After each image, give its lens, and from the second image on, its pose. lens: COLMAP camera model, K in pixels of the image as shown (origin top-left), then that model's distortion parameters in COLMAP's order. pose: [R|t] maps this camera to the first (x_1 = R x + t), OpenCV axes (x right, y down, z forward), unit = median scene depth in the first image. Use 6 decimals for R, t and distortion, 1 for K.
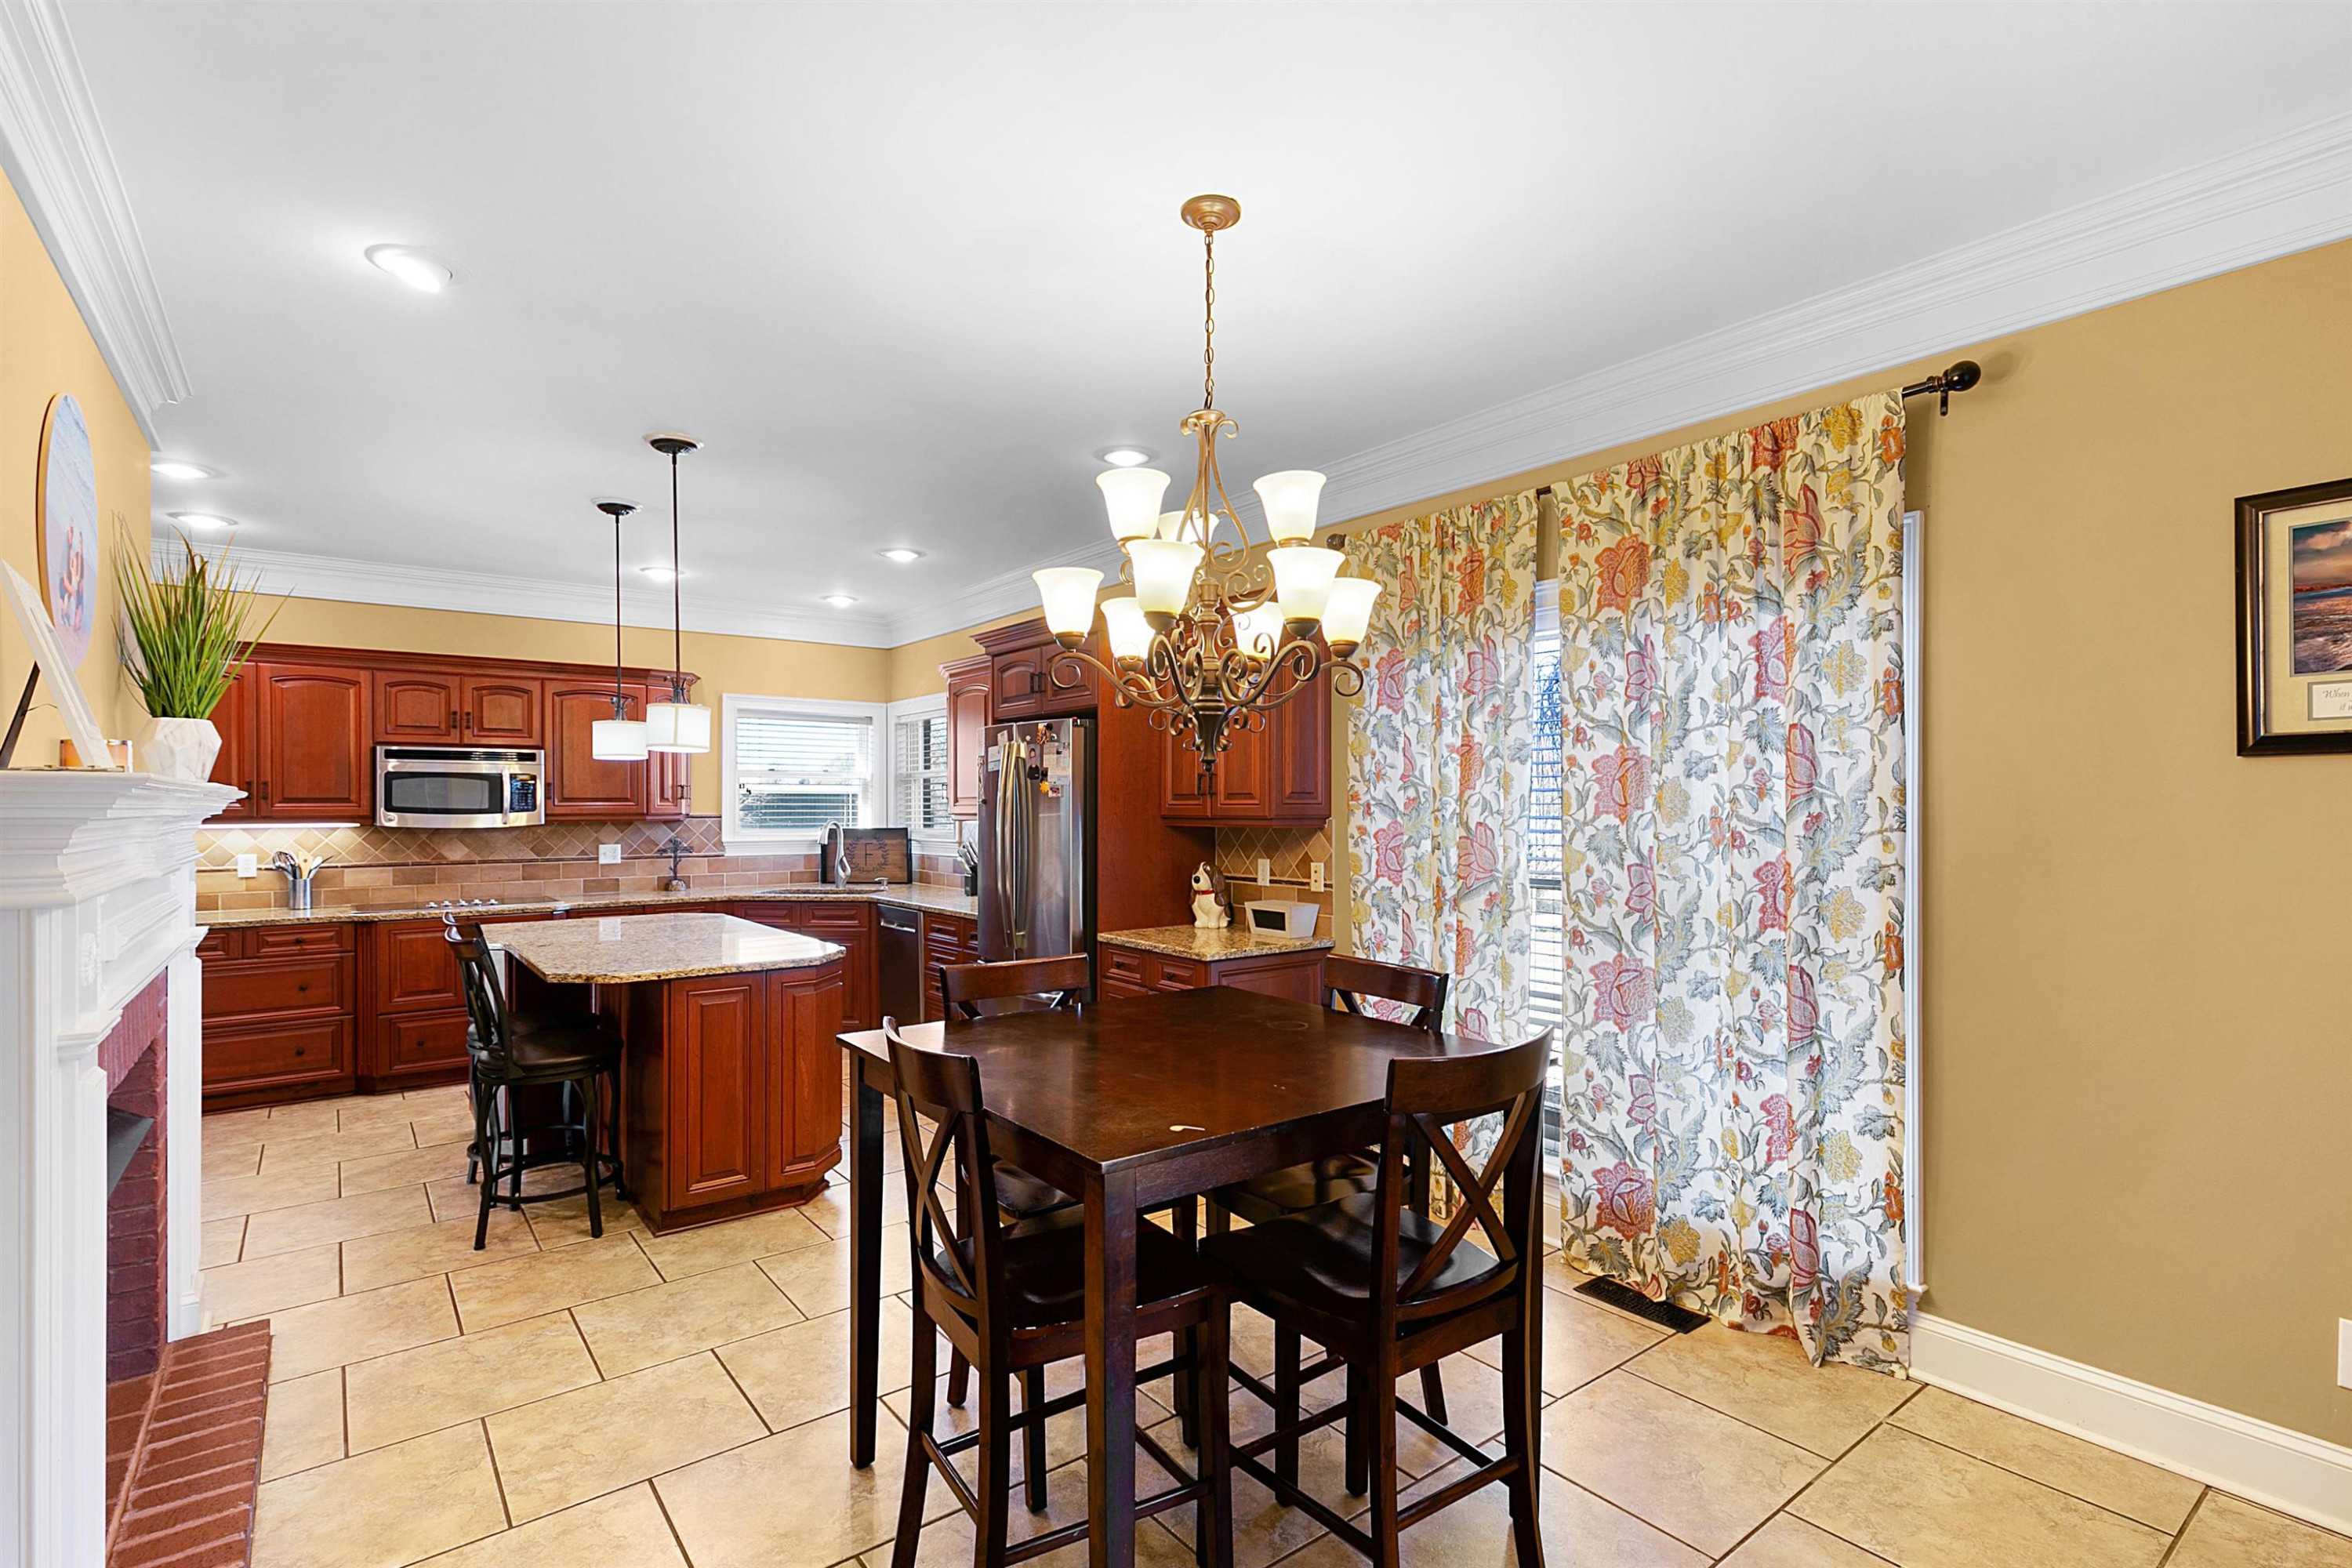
lens RADIAL K [[1104.7, 0, 1173.0], [0, 1104.7, 796.4], [0, 0, 1]] dist [0.014427, -0.001871]
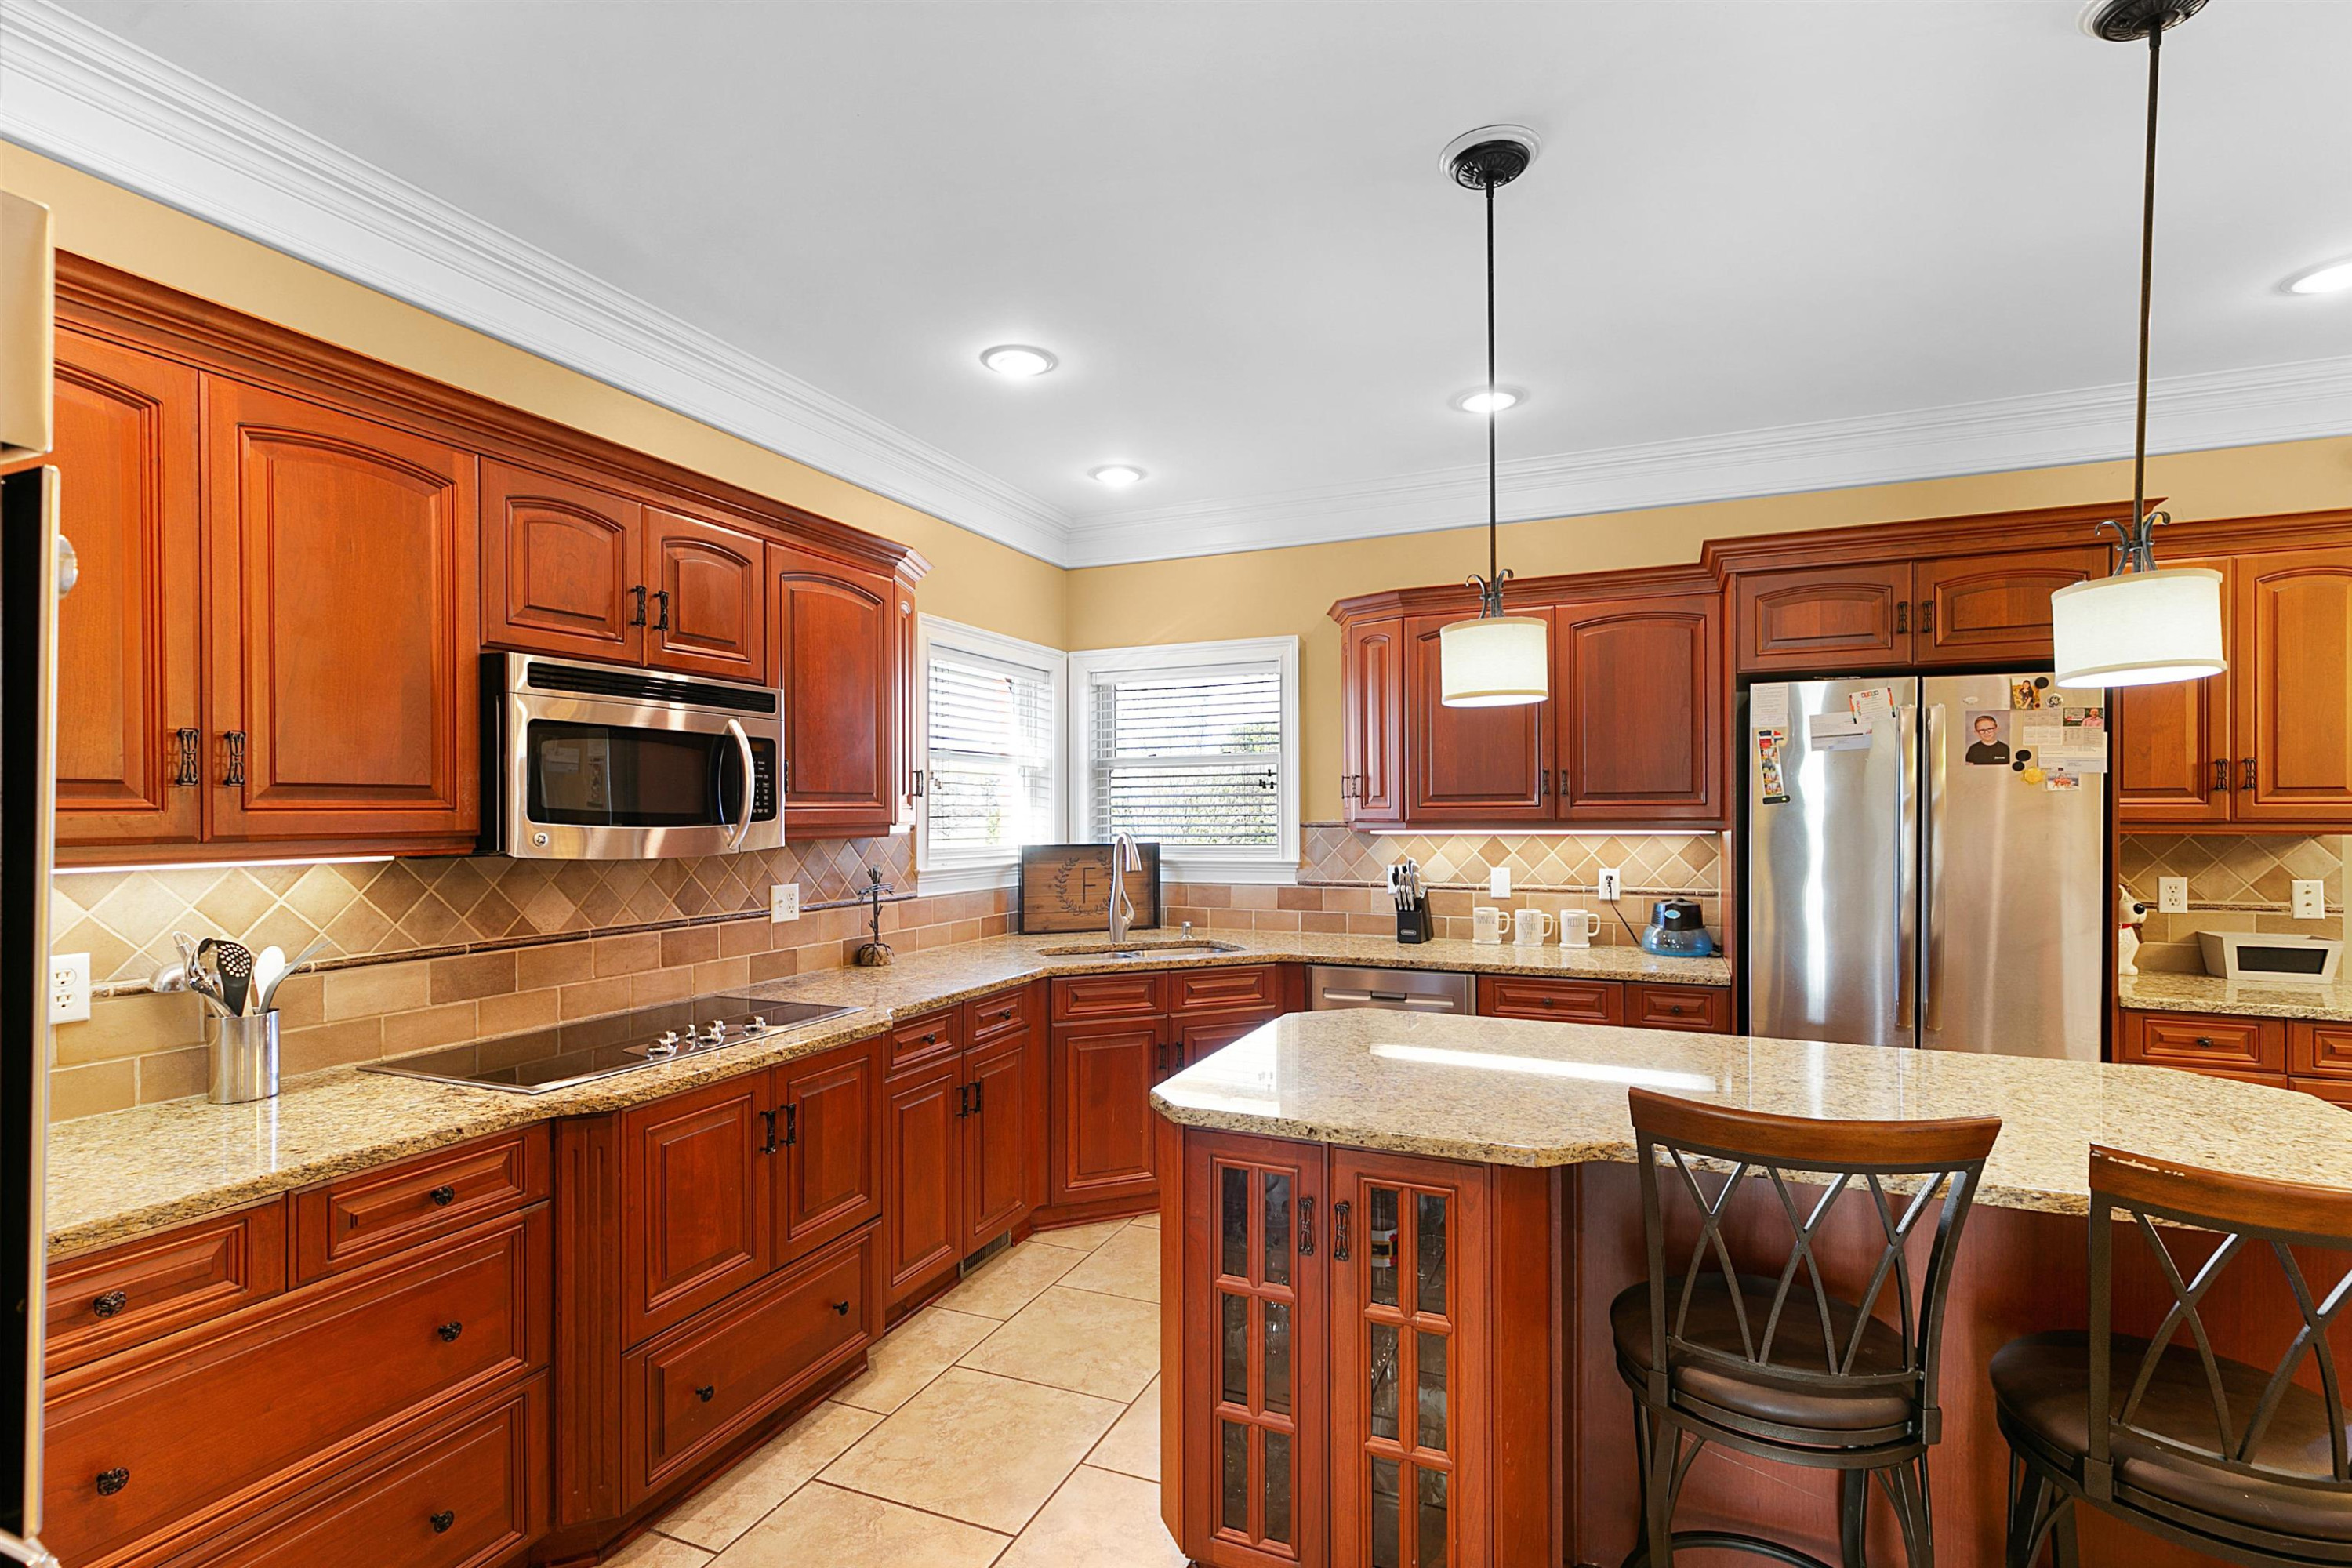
lens RADIAL K [[1104.7, 0, 1179.0], [0, 1104.7, 799.4], [0, 0, 1]] dist [0.014427, -0.001871]
pose [[0.871237, 0.003598, 0.490850, -0.674154], [-0.001663, 0.999989, -0.004379, 0.007099], [-0.490860, 0.002999, 0.871233, 0.524738]]
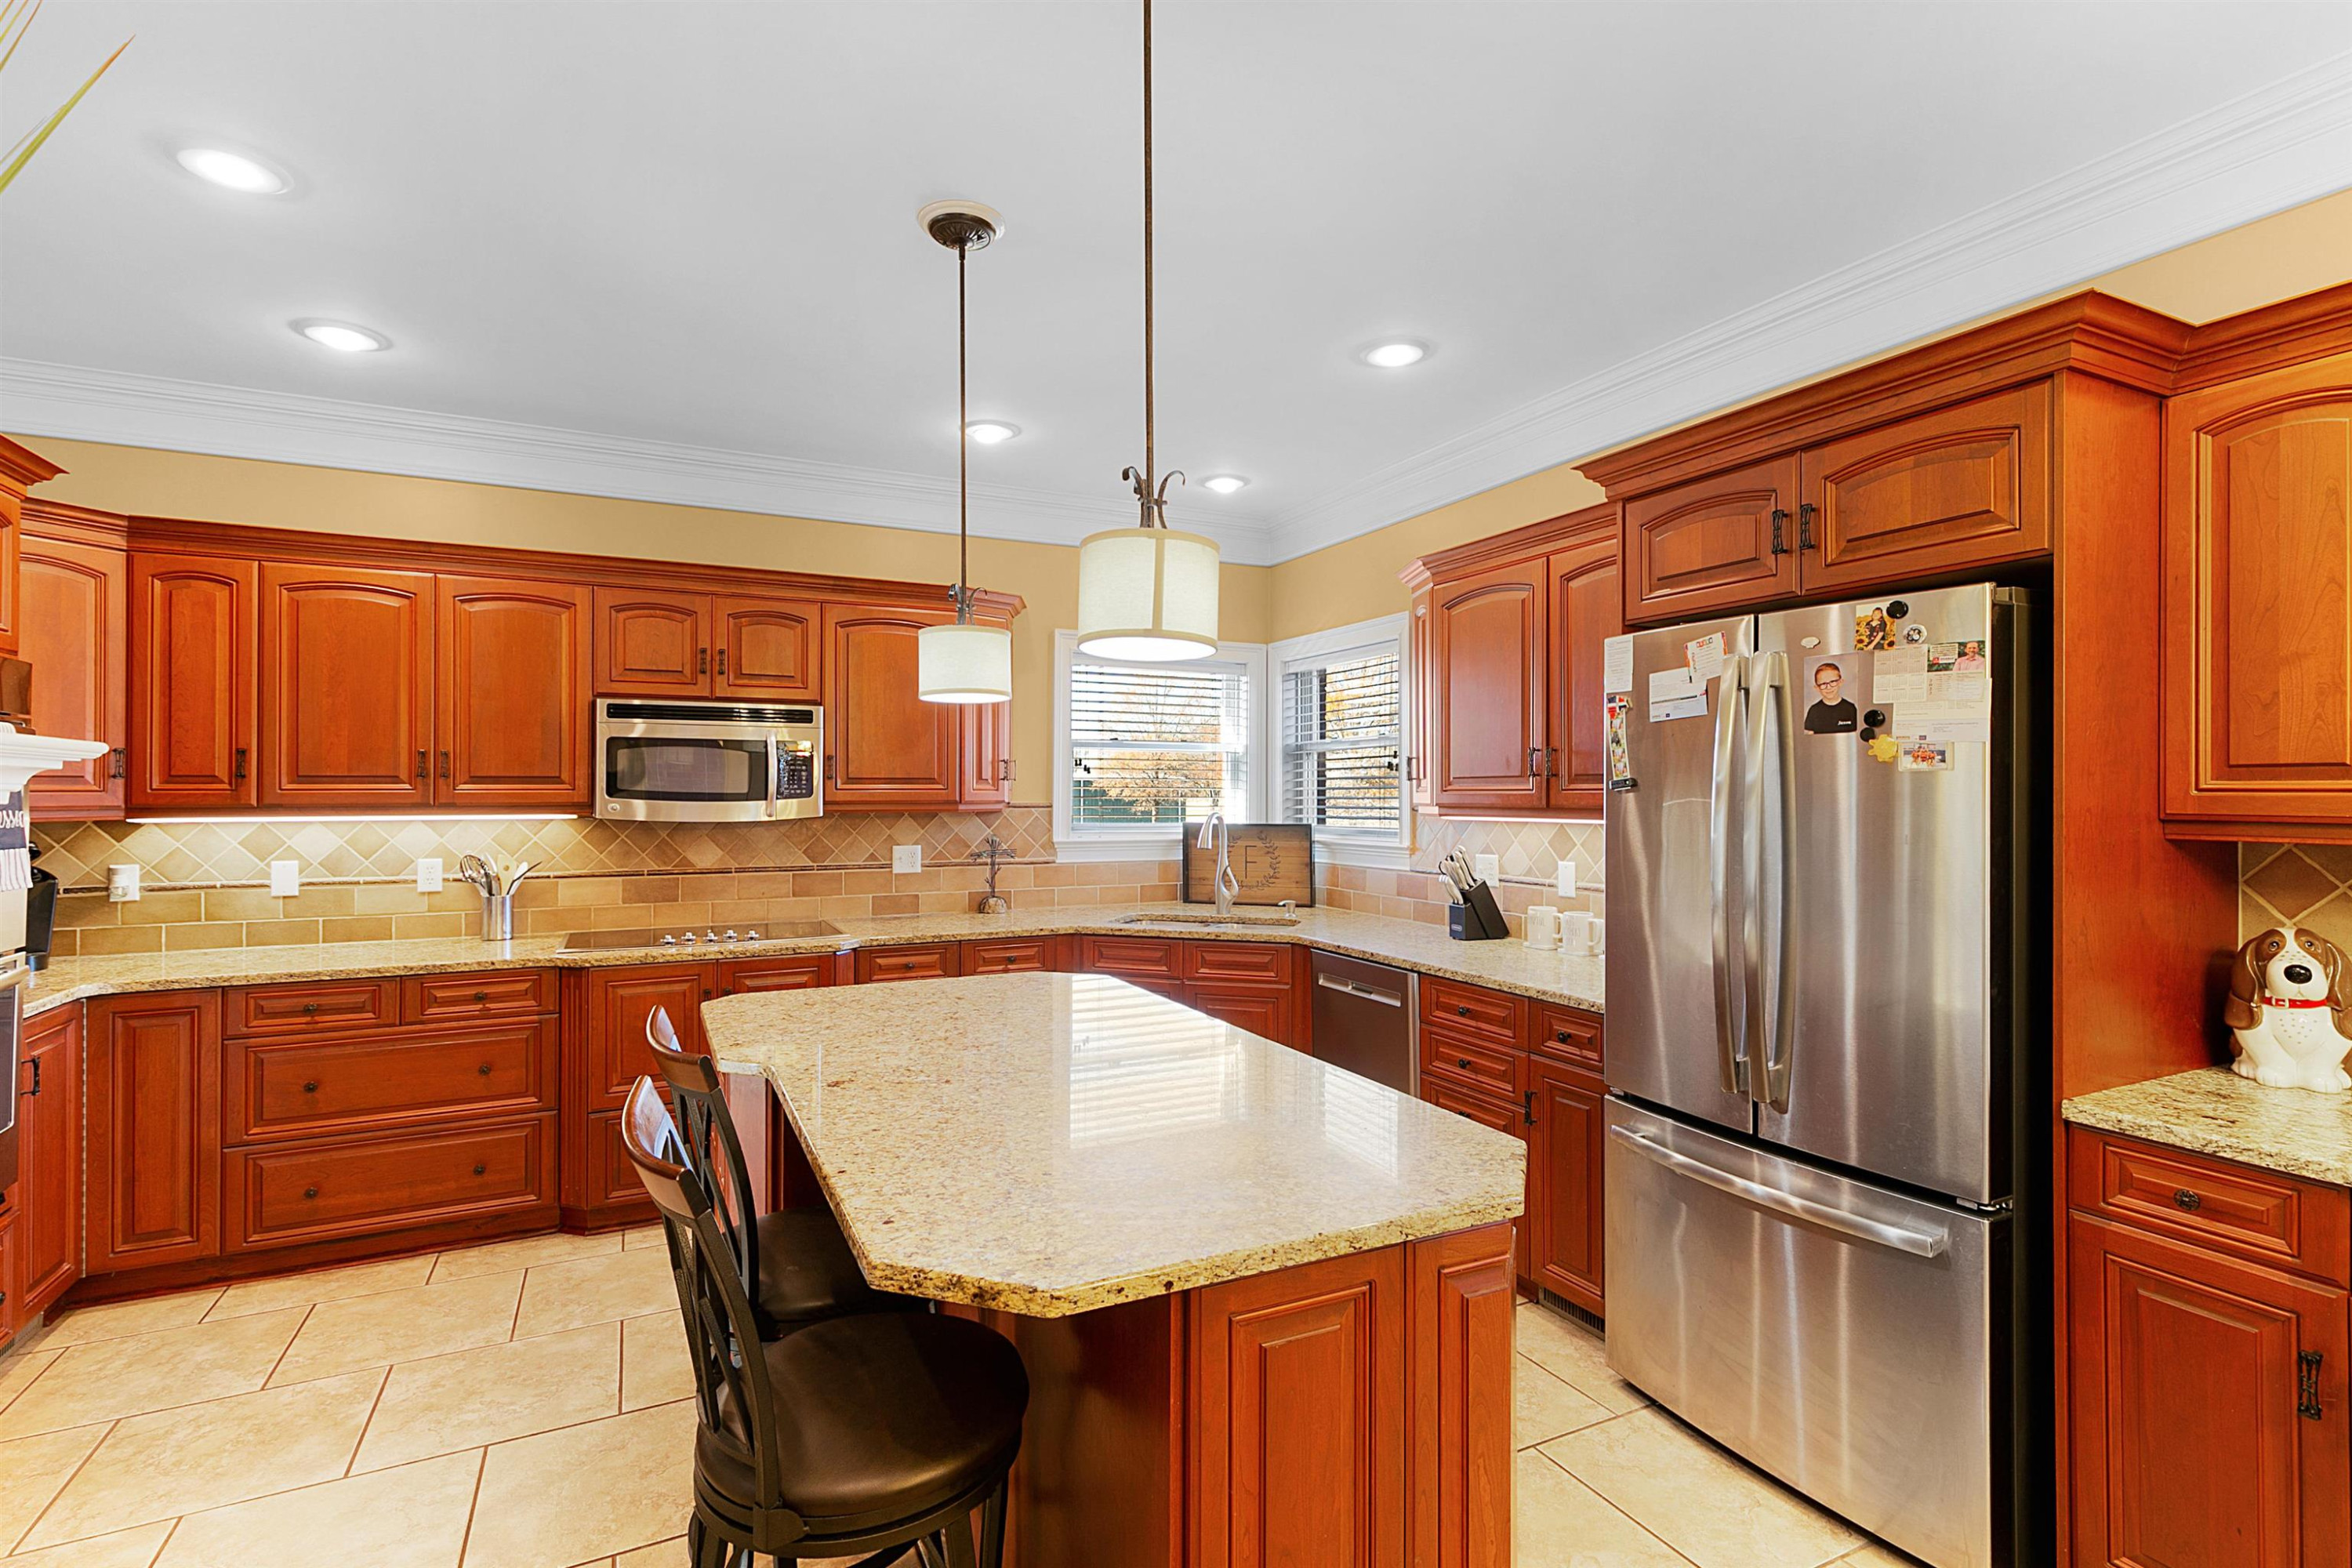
lens RADIAL K [[1104.7, 0, 1168.3], [0, 1104.7, 771.7], [0, 0, 1]] dist [0.014427, -0.001871]
pose [[0.980348, -0.000119, -0.197278, -0.237338], [-0.001994, 0.999943, -0.010510, 0.004735], [0.197268, 0.010697, 0.980291, 0.397819]]
